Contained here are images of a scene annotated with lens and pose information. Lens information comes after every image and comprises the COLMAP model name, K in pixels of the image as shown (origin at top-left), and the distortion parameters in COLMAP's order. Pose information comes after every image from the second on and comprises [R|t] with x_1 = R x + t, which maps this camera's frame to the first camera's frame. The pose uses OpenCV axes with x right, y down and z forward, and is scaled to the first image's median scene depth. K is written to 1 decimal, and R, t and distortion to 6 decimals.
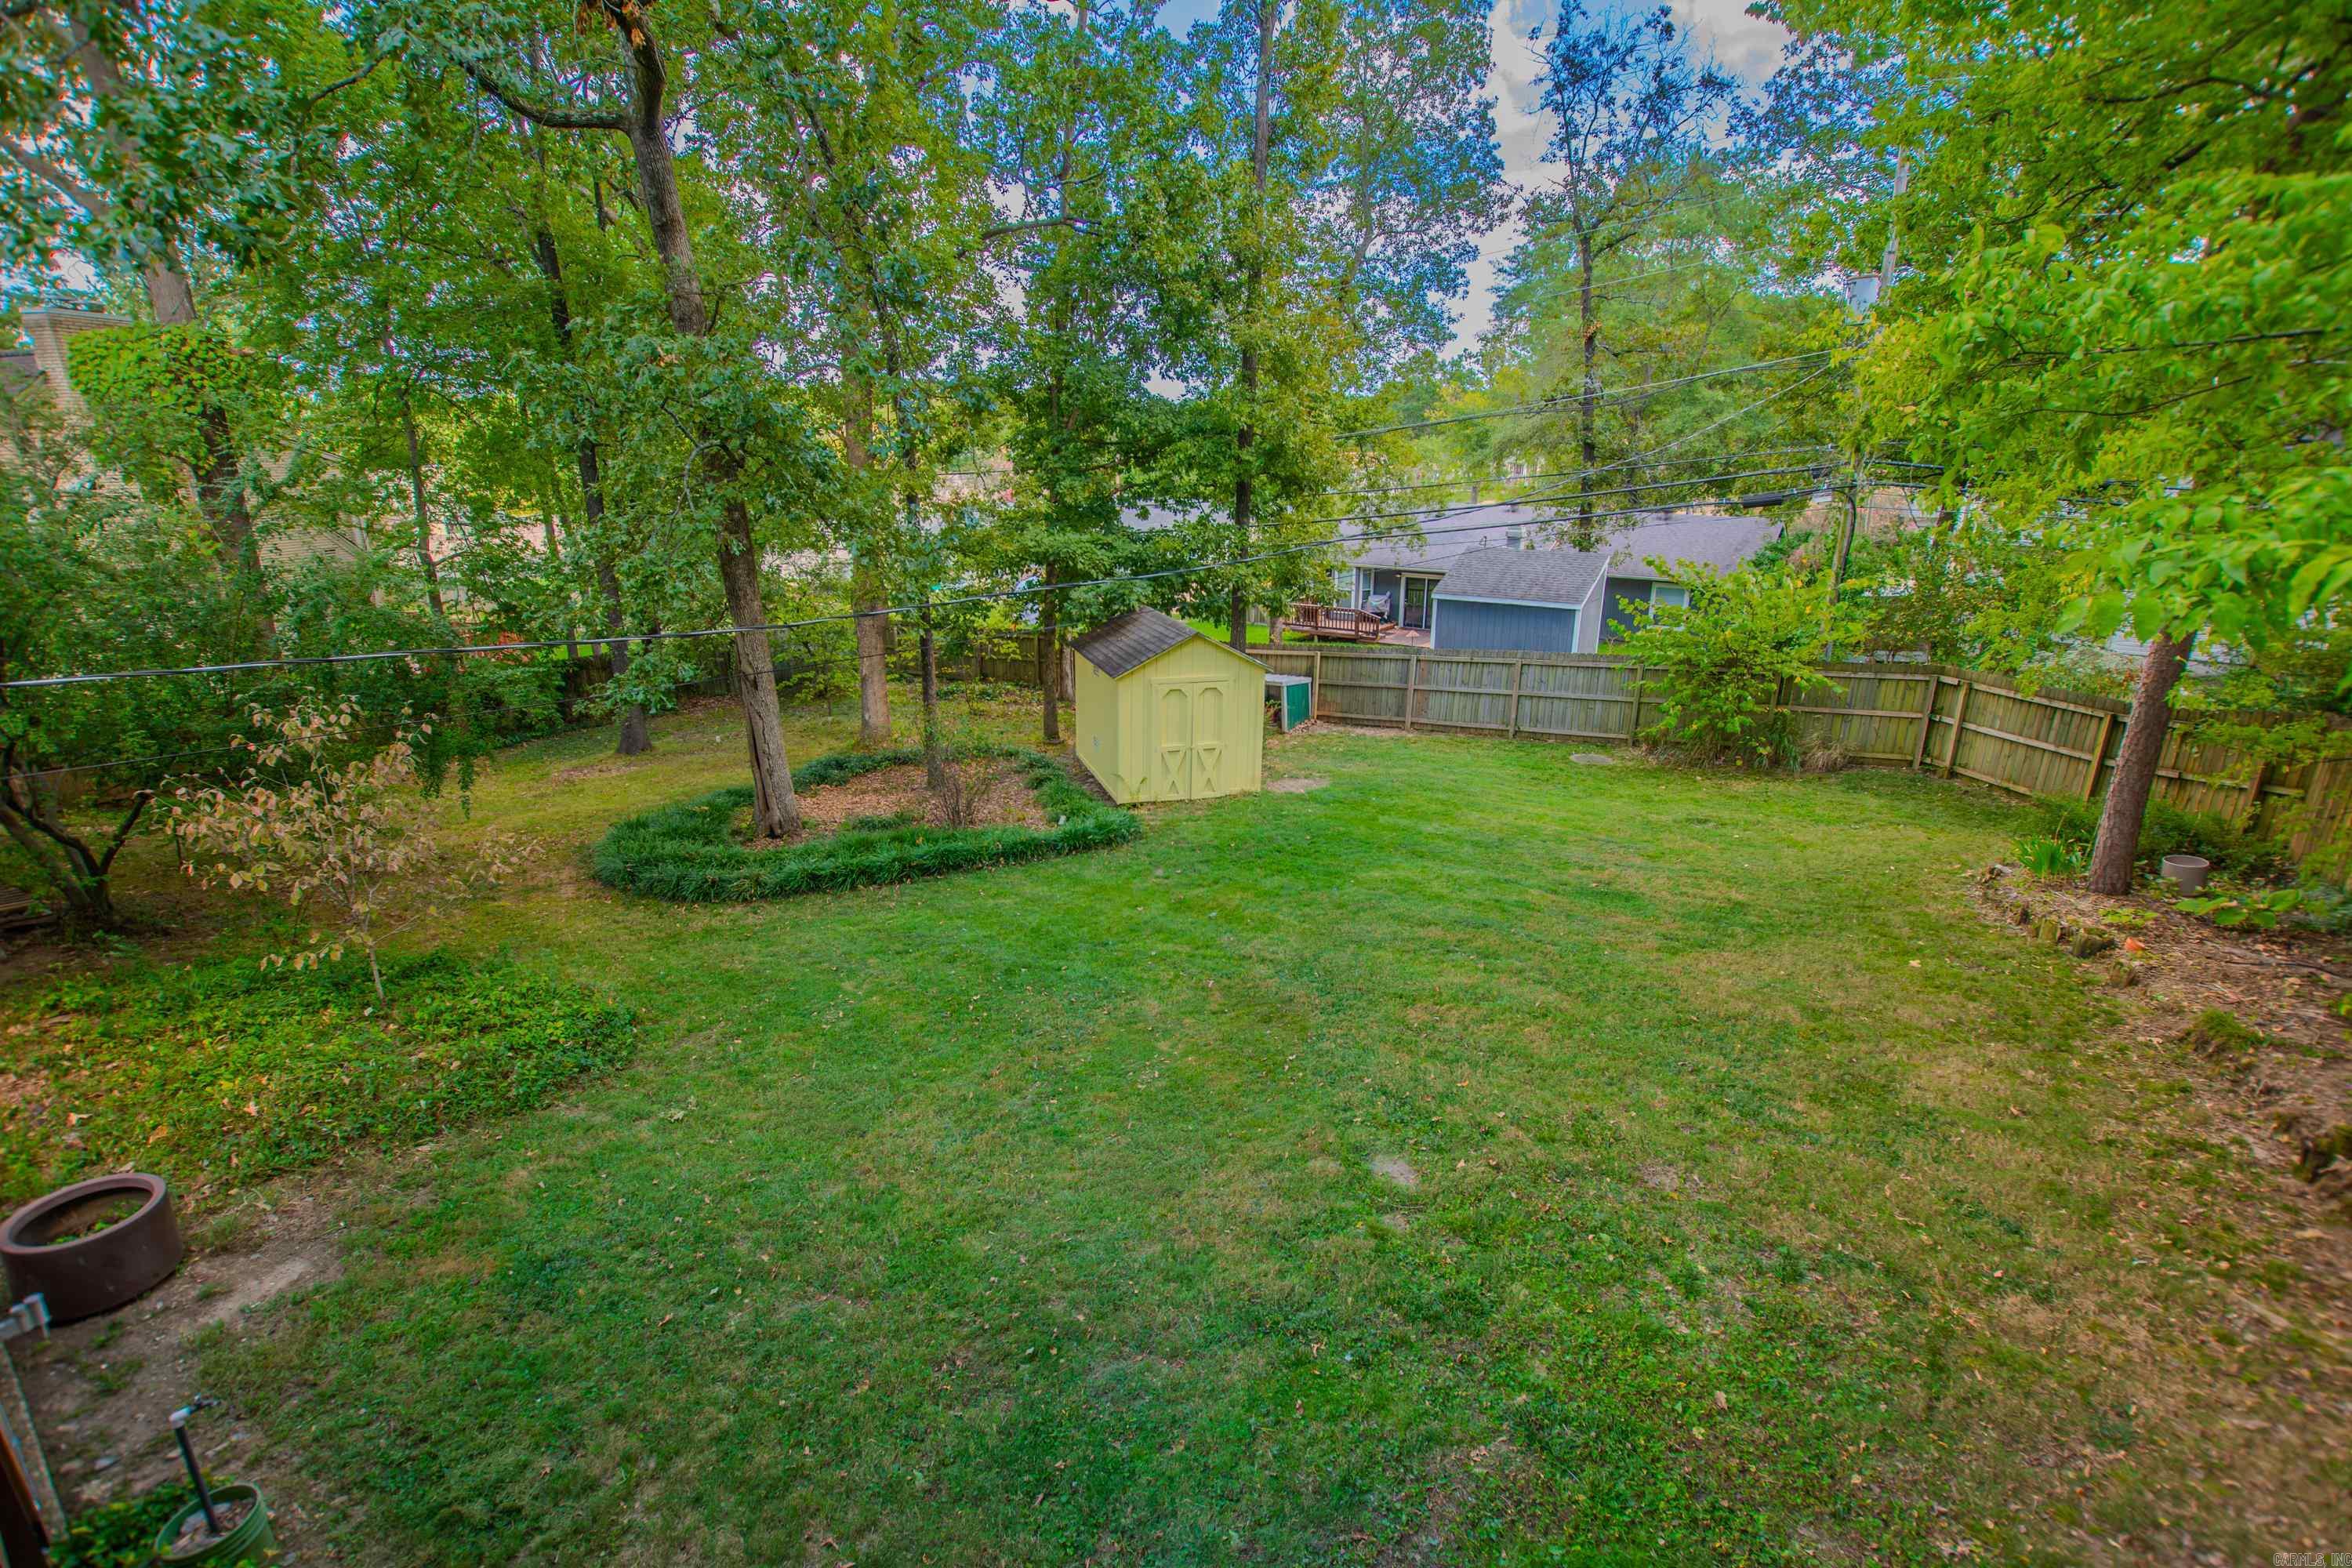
lens RADIAL K [[1055.9, 0, 1191.2], [0, 1055.9, 779.0], [0, 0, 1]] dist [-0.024710, 0.001657]
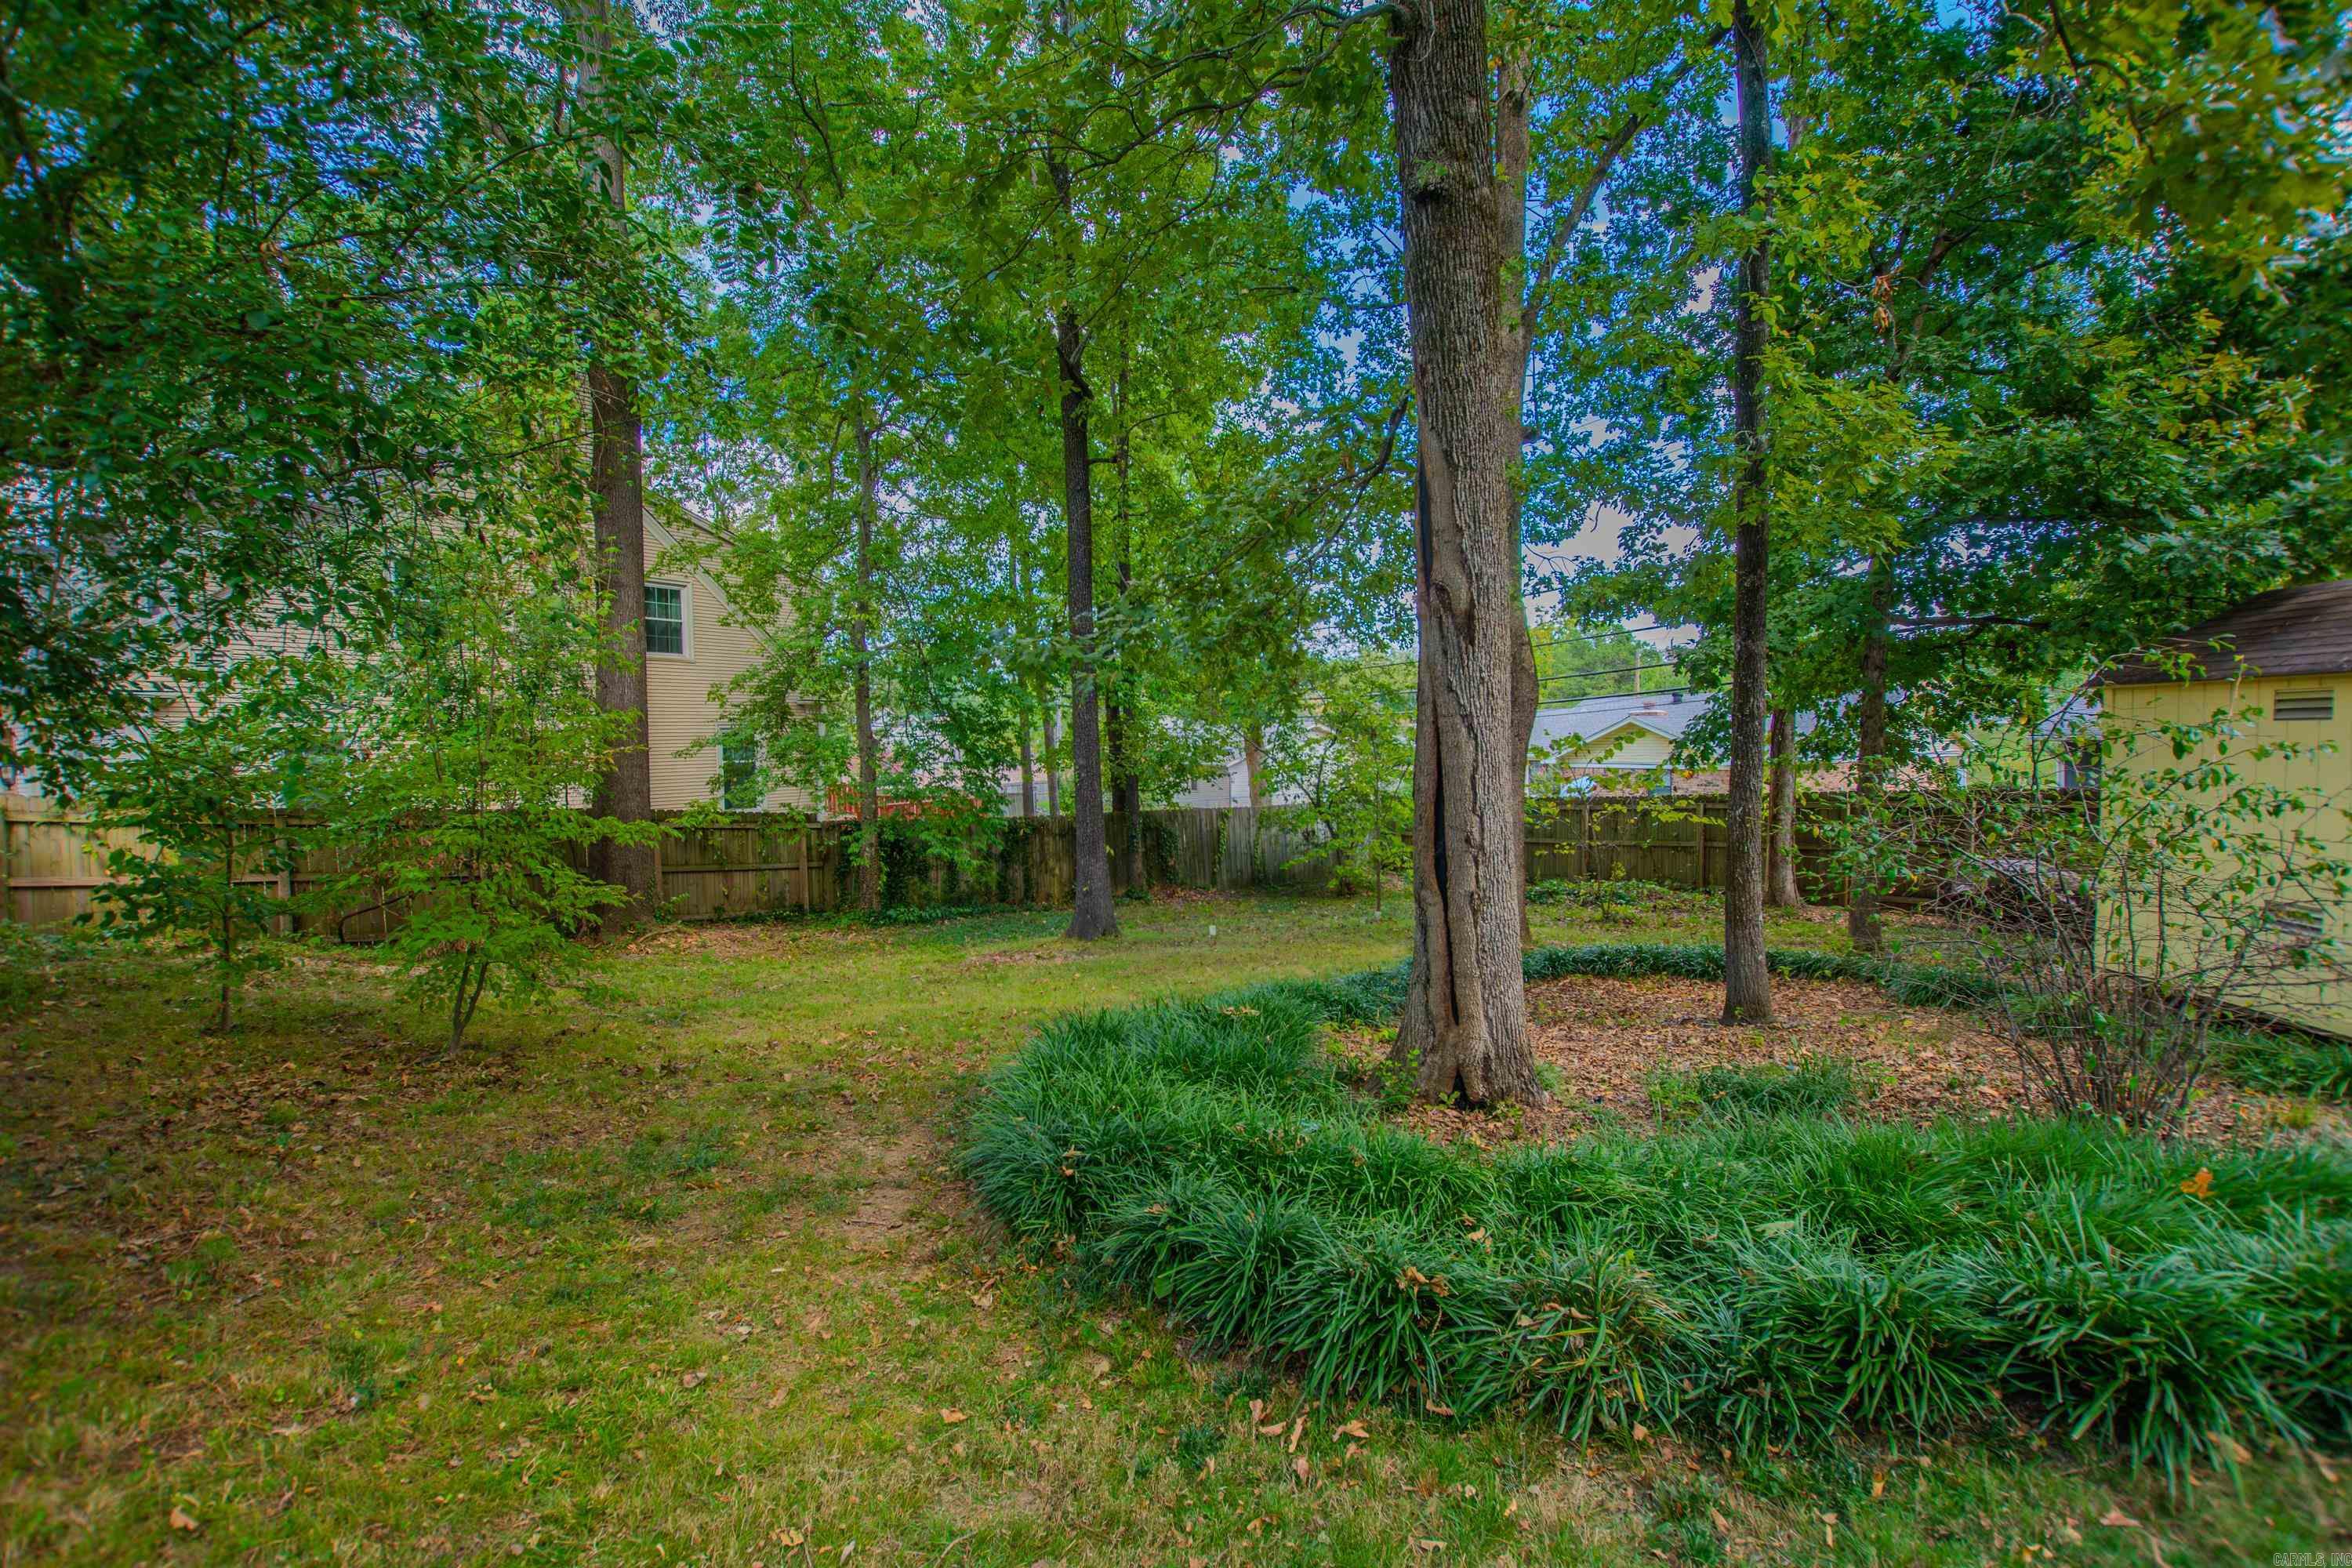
lens RADIAL K [[1055.9, 0, 1191.2], [0, 1055.9, 779.0], [0, 0, 1]] dist [-0.024710, 0.001657]
pose [[0.925423, -0.009563, -0.378816, -0.246156], [-0.089495, 0.965885, -0.243015, 0.030954], [0.368217, 0.258793, 0.892996, 0.453312]]
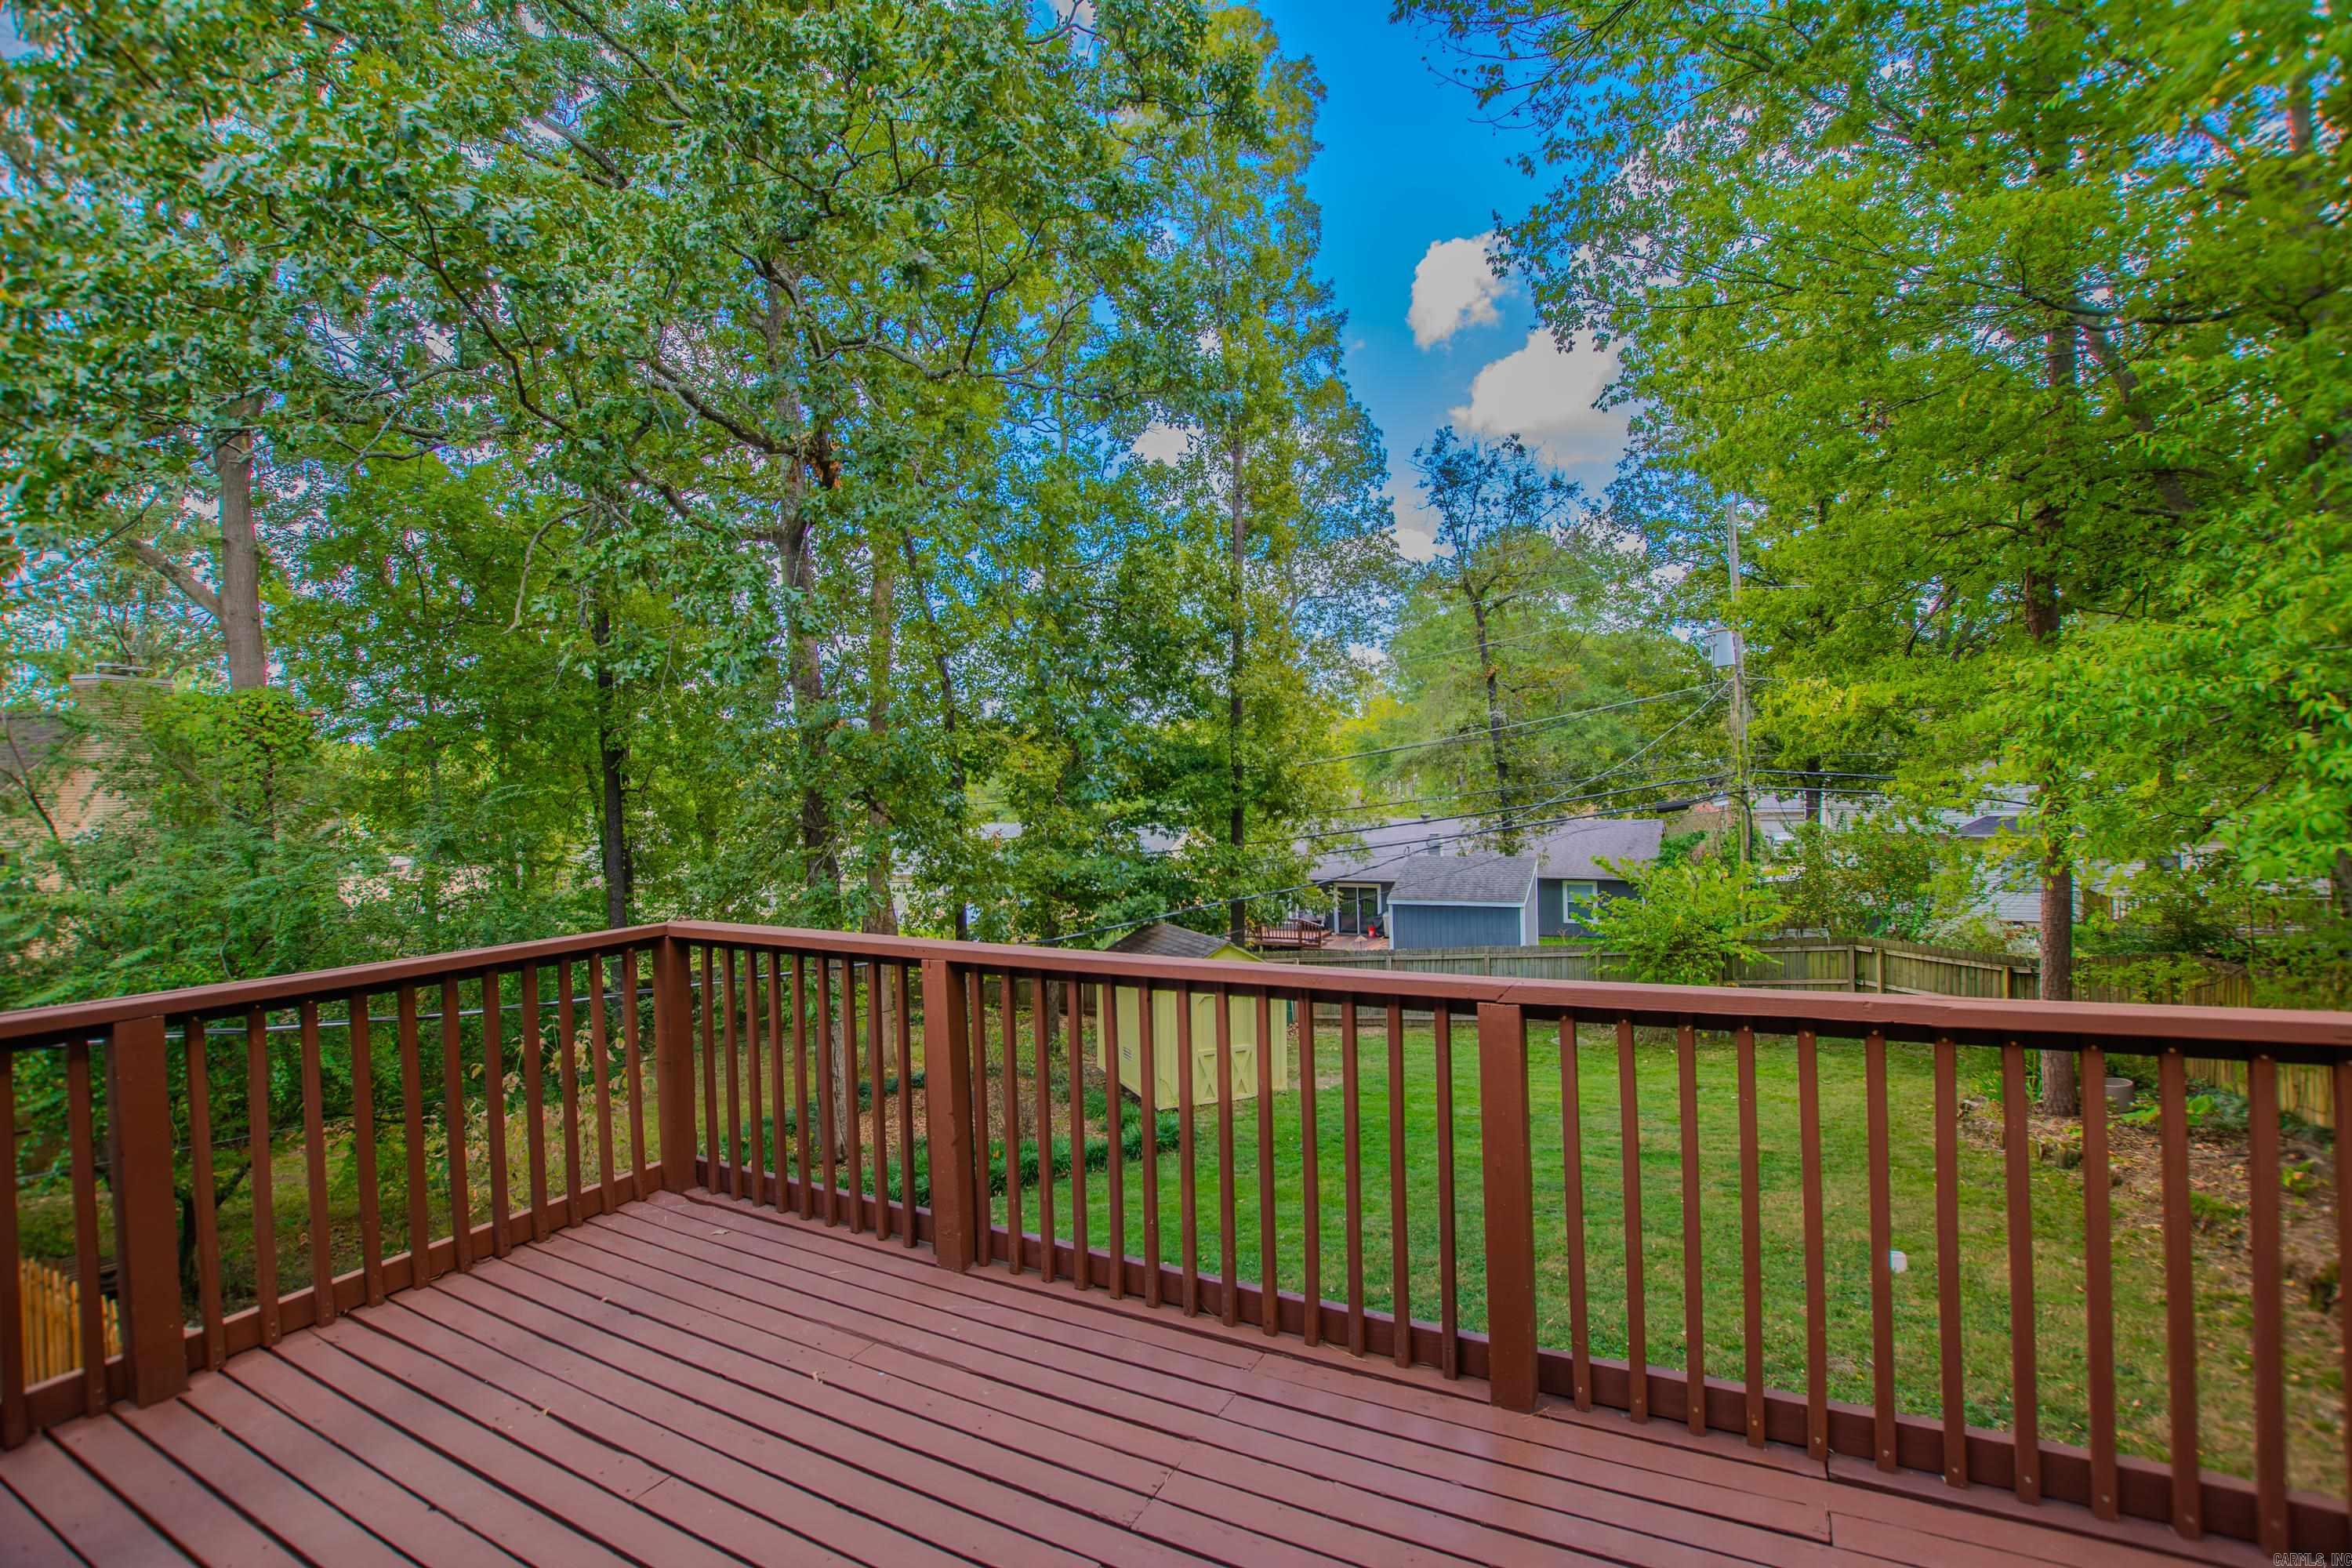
lens RADIAL K [[1055.9, 0, 1191.2], [0, 1055.9, 779.0], [0, 0, 1]] dist [-0.024710, 0.001657]
pose [[0.992824, -0.031348, 0.115403, -0.115817], [0.063978, 0.954545, -0.291120, 0.012358], [-0.101032, 0.296414, 0.949701, -0.069060]]
